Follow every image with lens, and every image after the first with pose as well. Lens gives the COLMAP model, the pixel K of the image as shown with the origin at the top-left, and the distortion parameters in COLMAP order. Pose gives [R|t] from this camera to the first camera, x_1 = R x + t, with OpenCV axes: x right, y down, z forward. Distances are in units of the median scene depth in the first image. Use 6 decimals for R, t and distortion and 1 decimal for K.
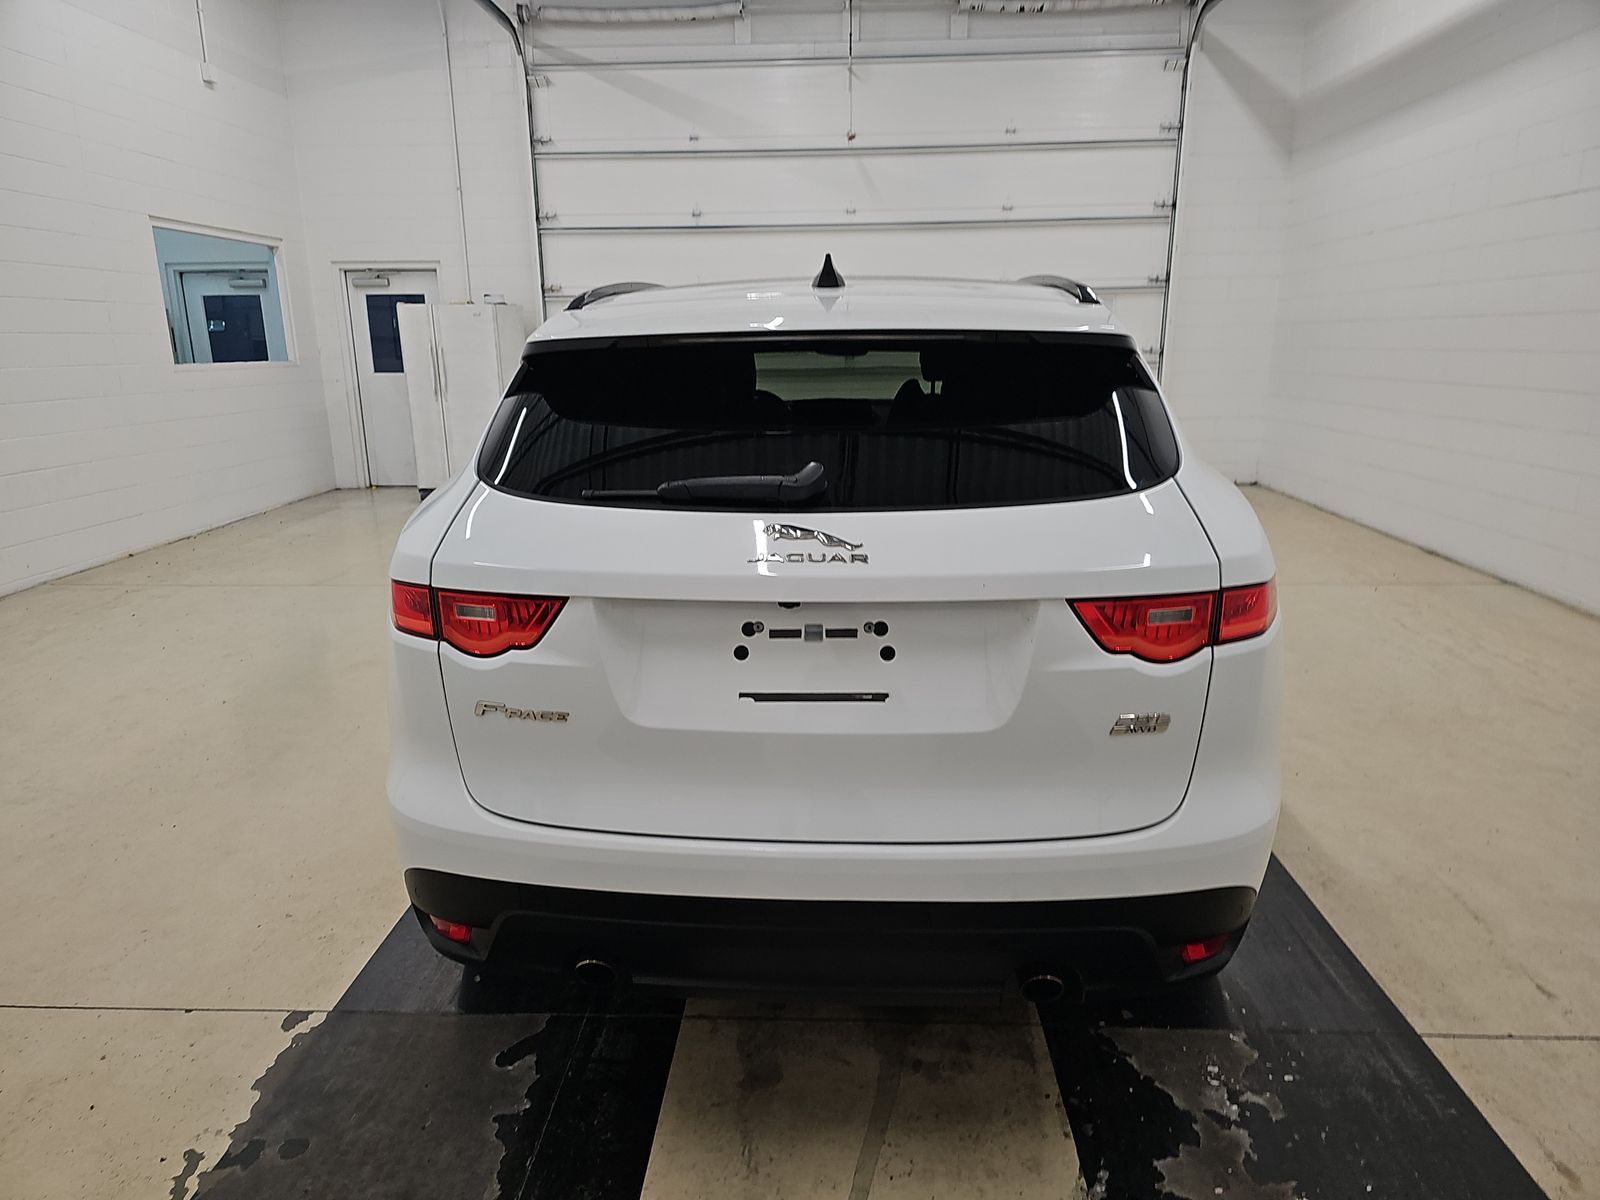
lens RADIAL K [[1058.1, 0, 795.4], [0, 1058.1, 611.3], [0, 0, 1]] dist [0.057589, -0.048236]
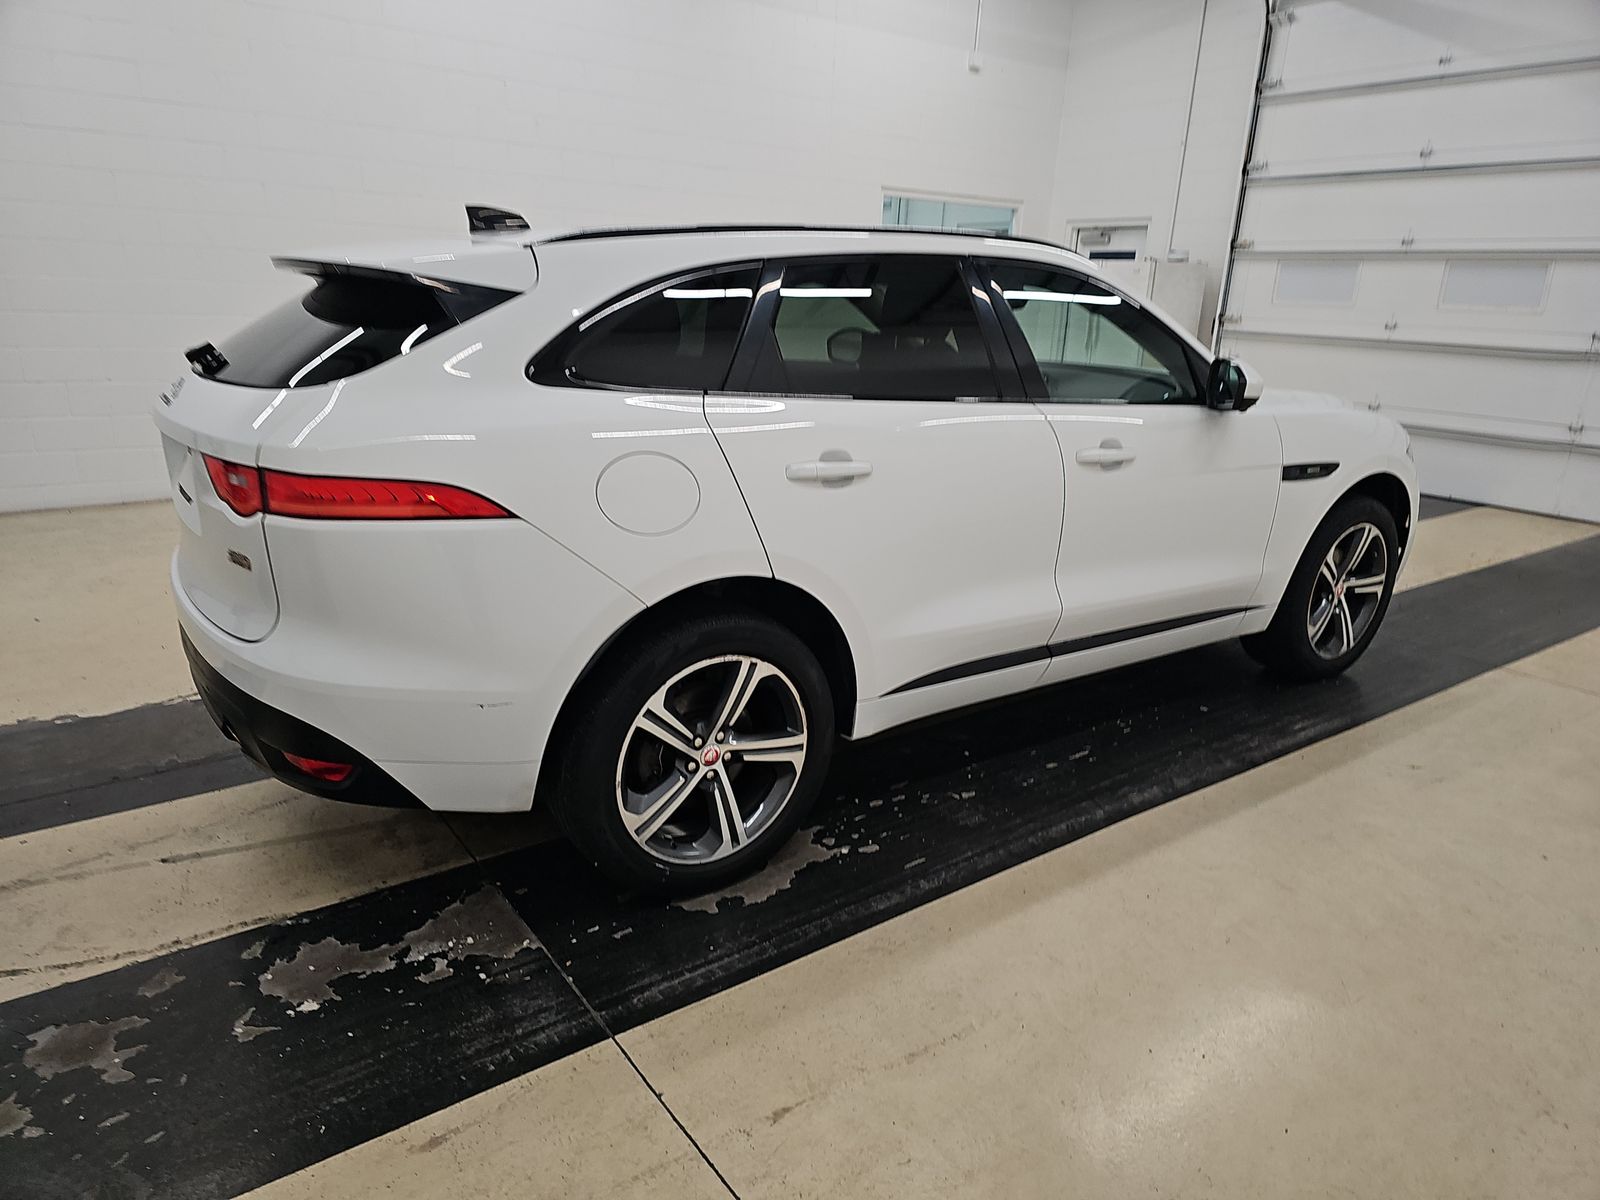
lens RADIAL K [[1058.1, 0, 795.4], [0, 1058.1, 611.3], [0, 0, 1]] dist [0.057589, -0.048236]
pose [[0.610908, 0.262916, -0.746771, 0.331867], [-0.238088, 0.960595, 0.143426, -0.035772], [0.755053, 0.090178, 0.649432, 0.124231]]
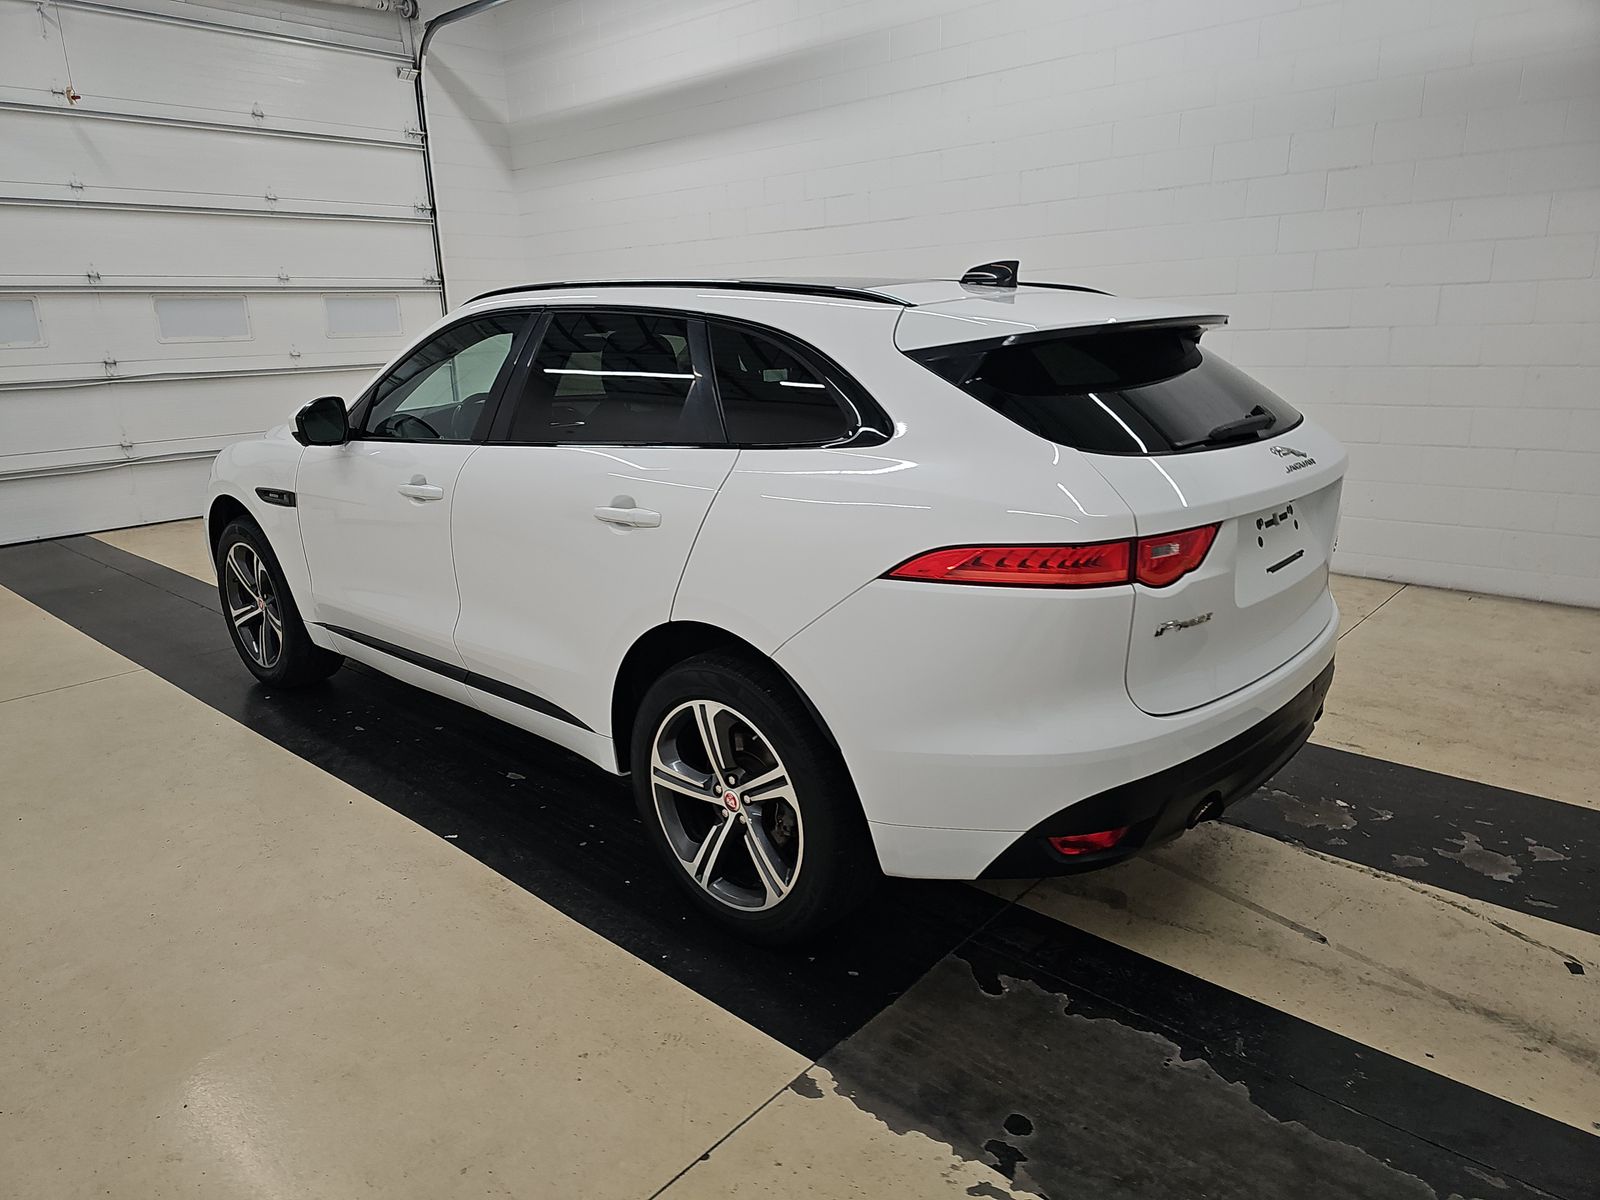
lens RADIAL K [[1042.6, 0, 800.0], [0, 1042.6, 600.0], [0, 0, 1]] dist [0.058941, -0.048177]
pose [[0.630244, -0.211150, 0.747133, -0.281093], [0.216872, 0.971881, 0.091724, -0.027578], [-0.745492, 0.104224, 0.658315, 0.100455]]
